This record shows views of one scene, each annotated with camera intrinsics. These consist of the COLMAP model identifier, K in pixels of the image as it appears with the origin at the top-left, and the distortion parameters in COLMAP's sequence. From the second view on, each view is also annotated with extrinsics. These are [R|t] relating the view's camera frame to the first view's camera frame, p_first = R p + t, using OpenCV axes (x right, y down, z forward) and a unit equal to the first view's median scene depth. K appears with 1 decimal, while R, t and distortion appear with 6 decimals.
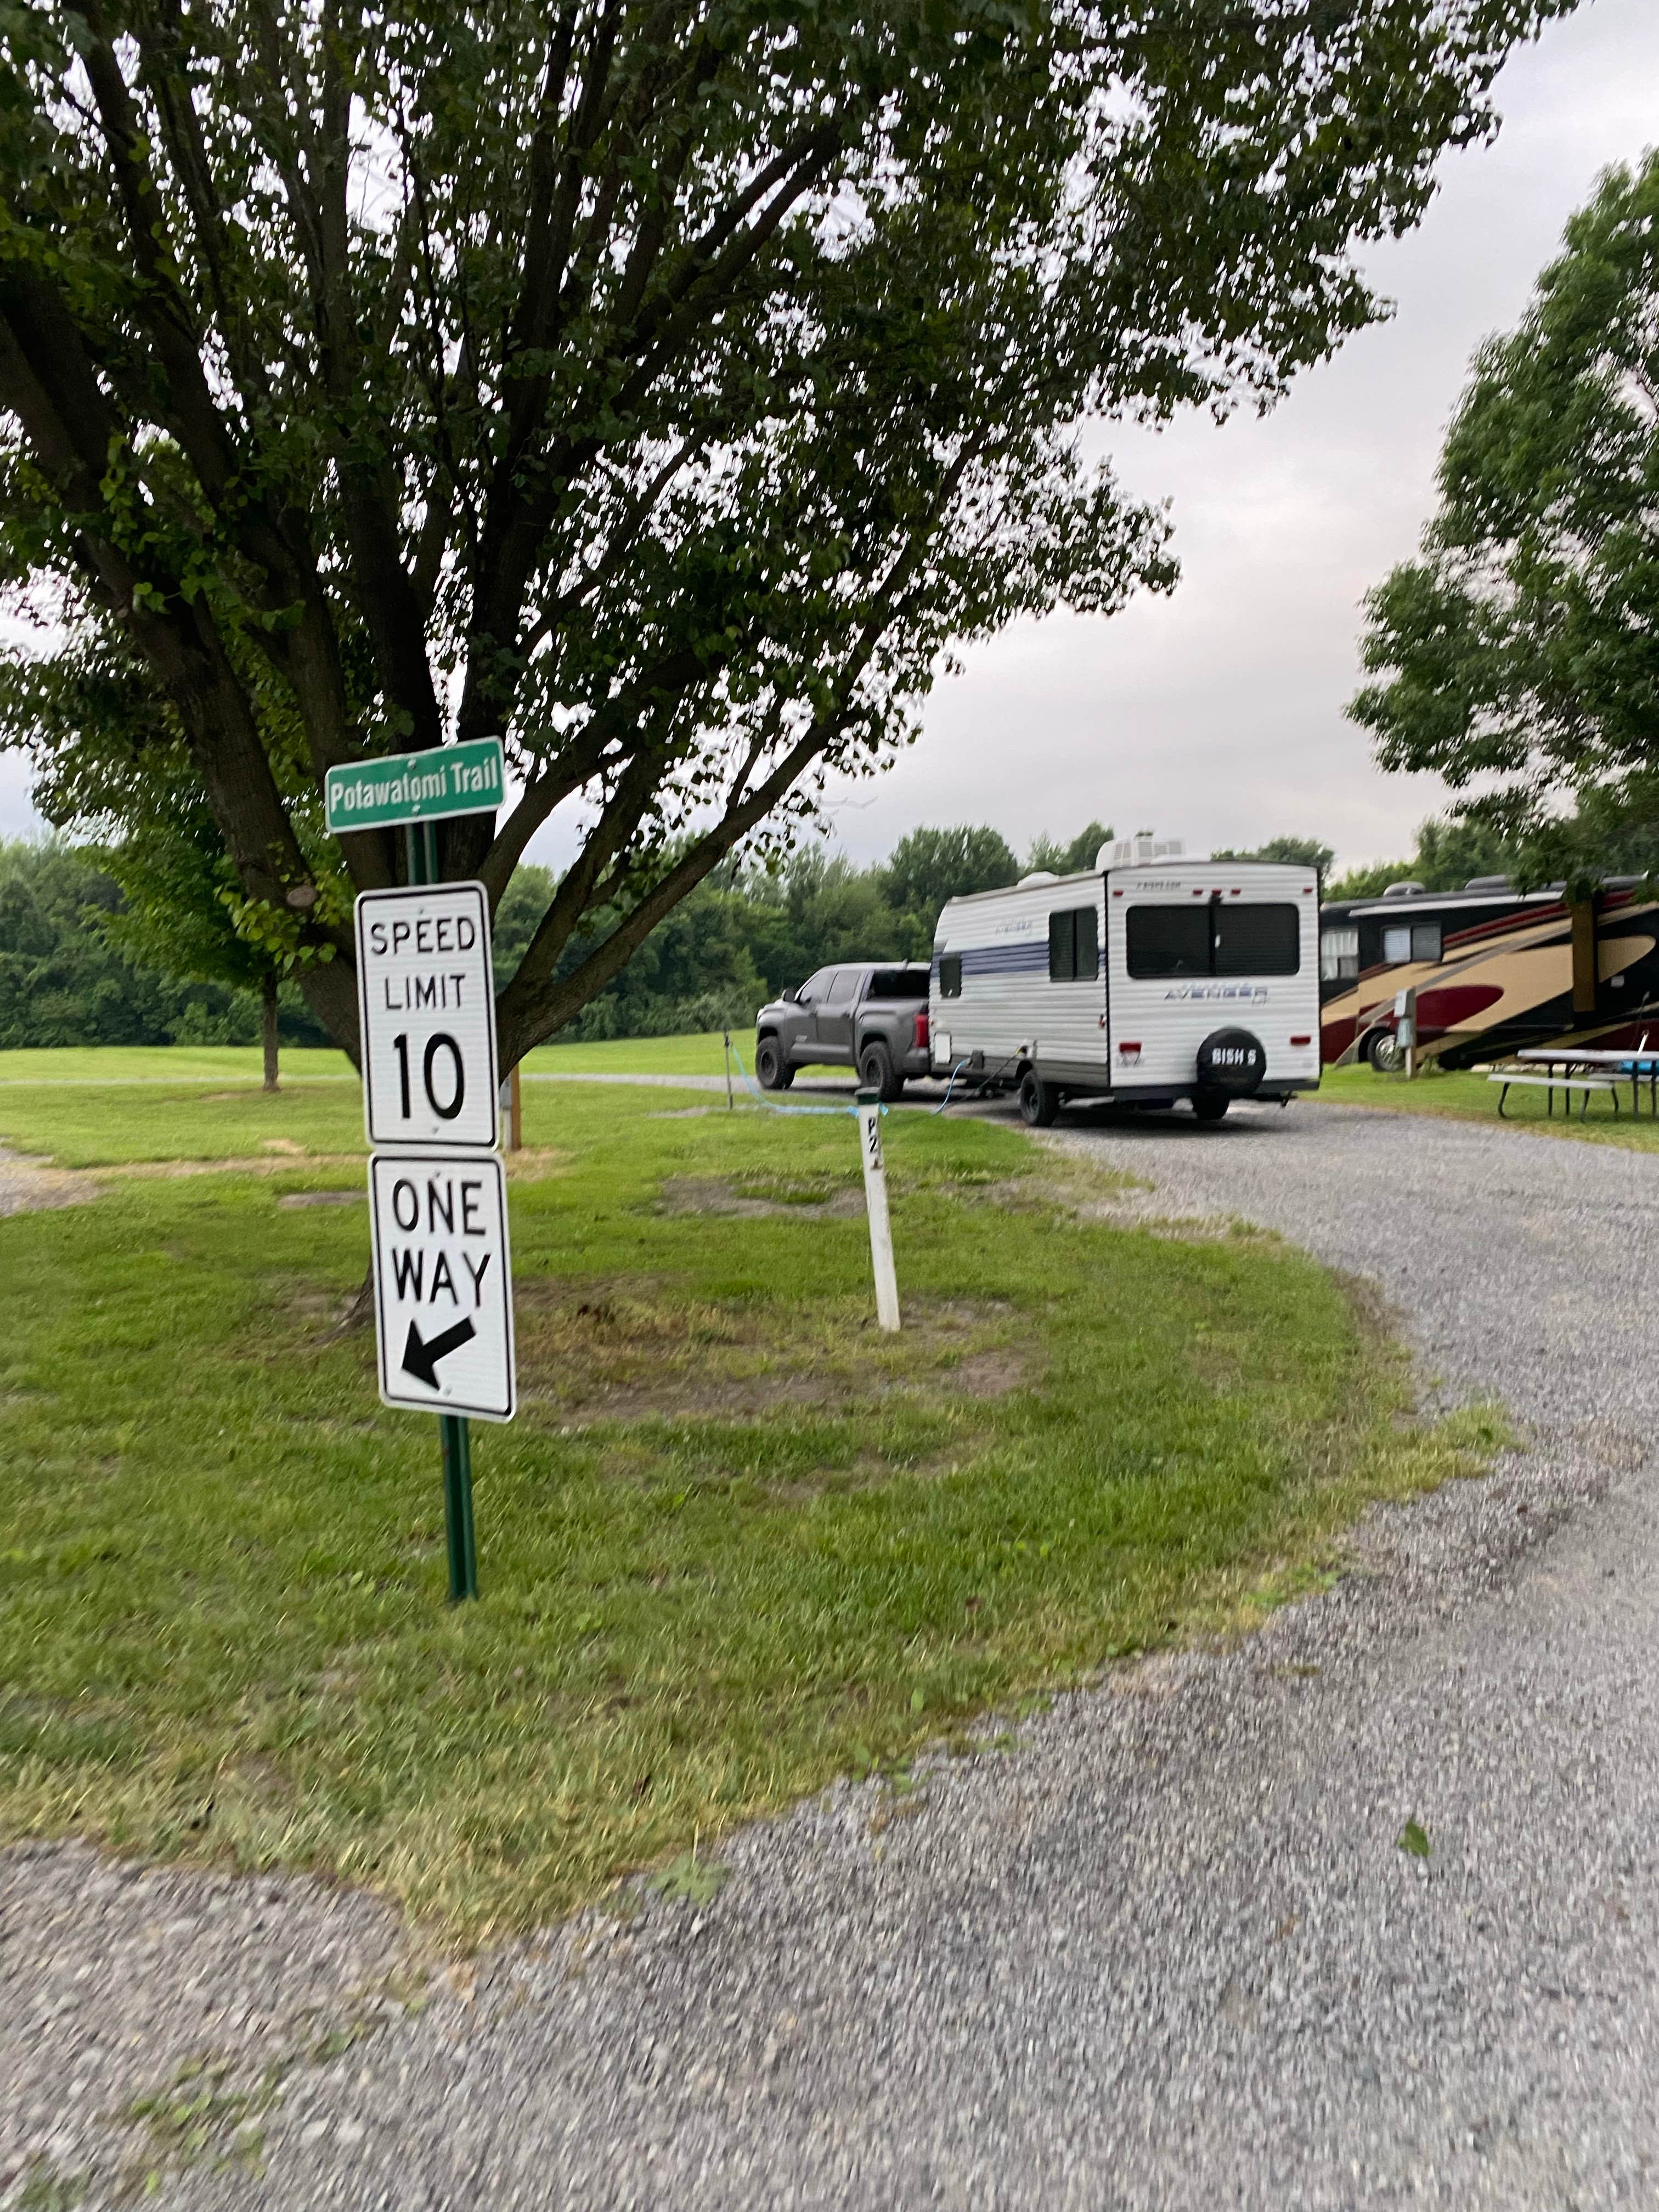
lens RADIAL K [[1763.7, 0, 829.2], [0, 1763.7, 1107.4], [0, 0, 1]] dist [0.010995, 0.001714]
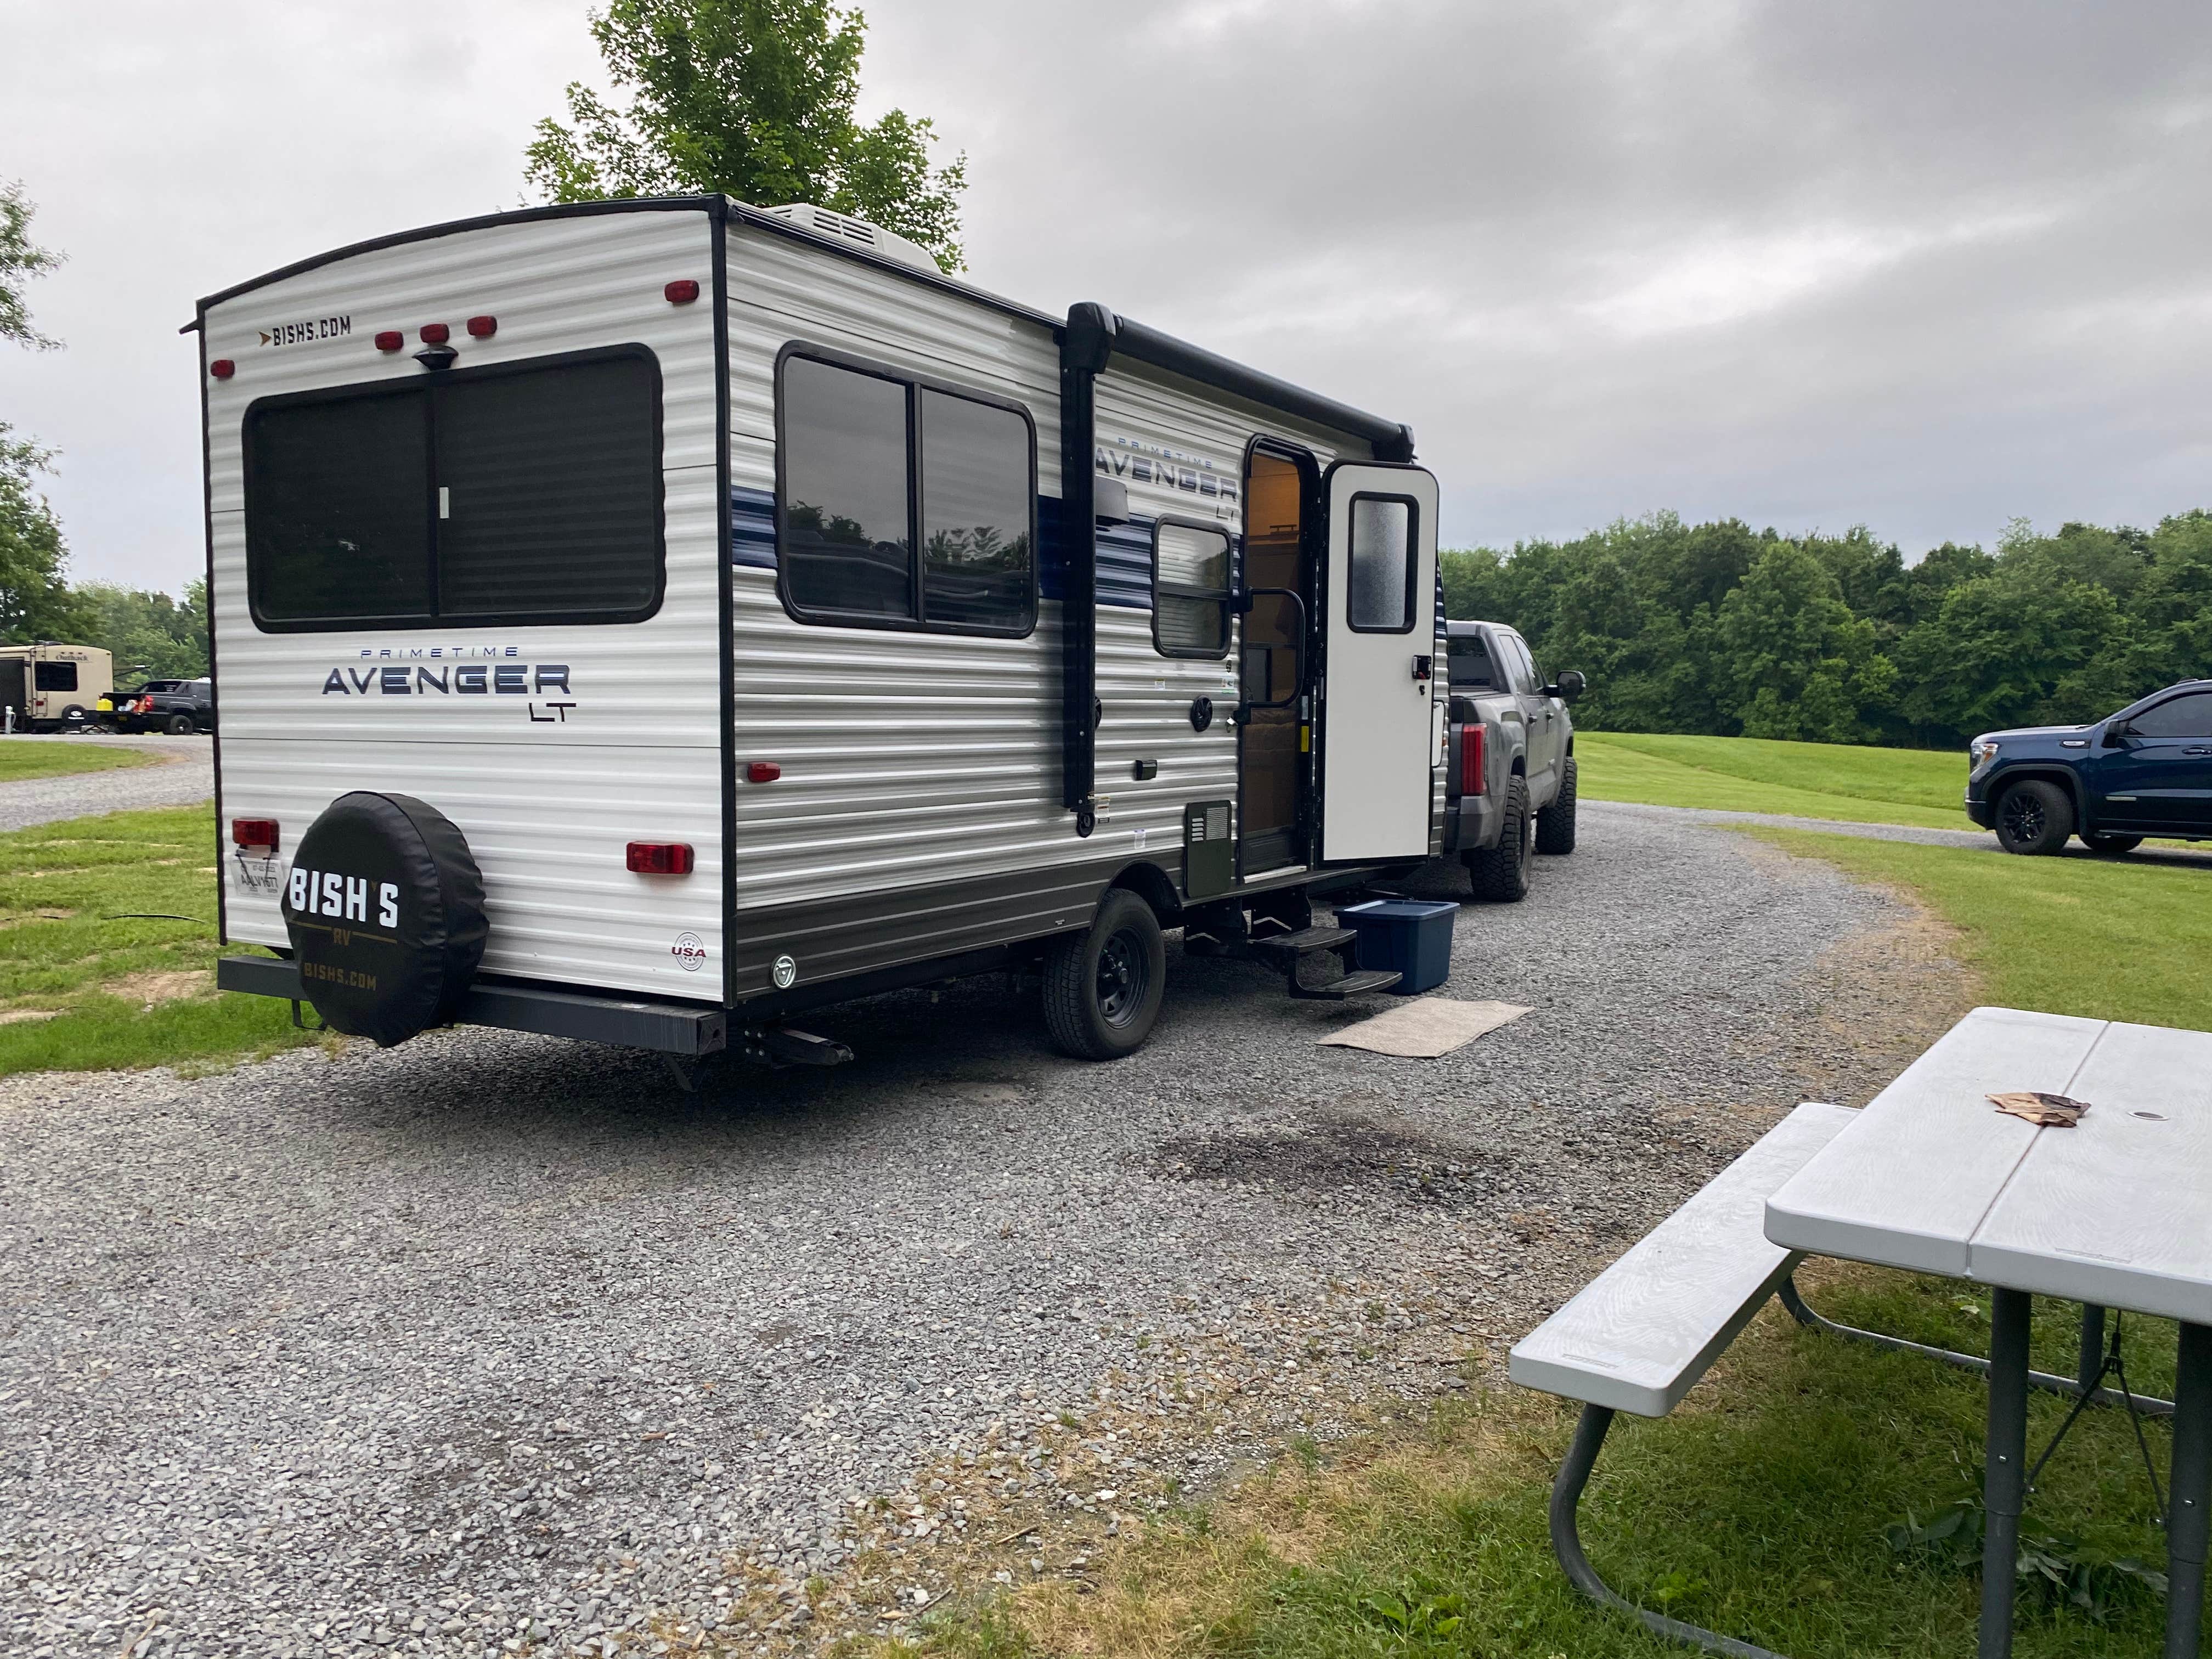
lens RADIAL K [[1763.7, 0, 1106.2], [0, 1763.7, 830.9], [0, 0, 1]] dist [0.010995, 0.001714]
pose [[0.689349, 0.078936, -0.720116, 0.509140], [-0.063313, 0.996807, 0.048658, -0.060044], [0.721657, 0.012050, 0.692146, 0.866261]]
